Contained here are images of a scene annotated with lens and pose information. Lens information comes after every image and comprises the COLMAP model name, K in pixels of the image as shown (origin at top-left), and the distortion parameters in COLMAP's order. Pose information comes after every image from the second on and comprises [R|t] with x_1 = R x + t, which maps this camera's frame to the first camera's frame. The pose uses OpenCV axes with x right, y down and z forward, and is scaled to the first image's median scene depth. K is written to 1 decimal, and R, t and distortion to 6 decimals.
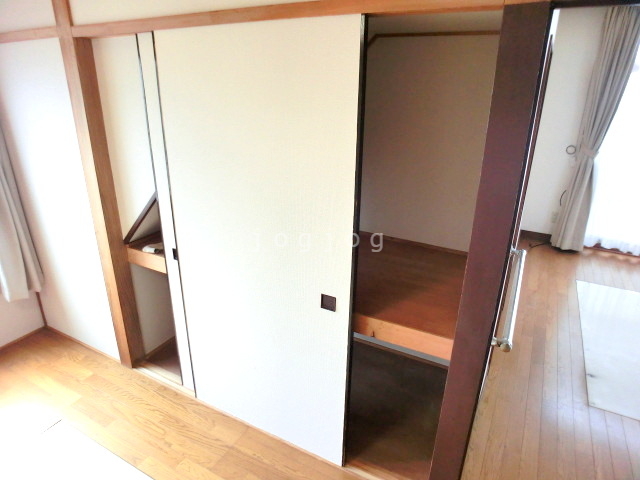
lens RADIAL K [[408.5, 0, 320.0], [0, 408.5, 240.0], [0, 0, 1]] dist [-0.053300, 0.001369]
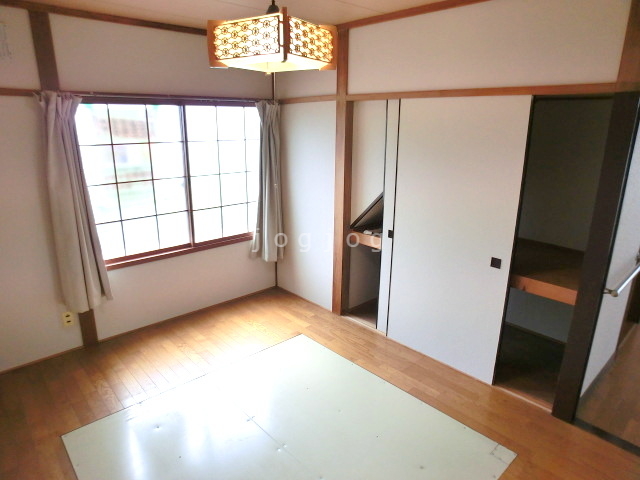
lens RADIAL K [[408.5, 0, 320.0], [0, 408.5, 240.0], [0, 0, 1]] dist [-0.053300, 0.001369]
pose [[0.941239, 0.088667, -0.325893, -0.091797], [-0.117625, 0.990573, -0.070211, 0.193892], [0.316595, 0.104419, 0.942796, -0.555841]]
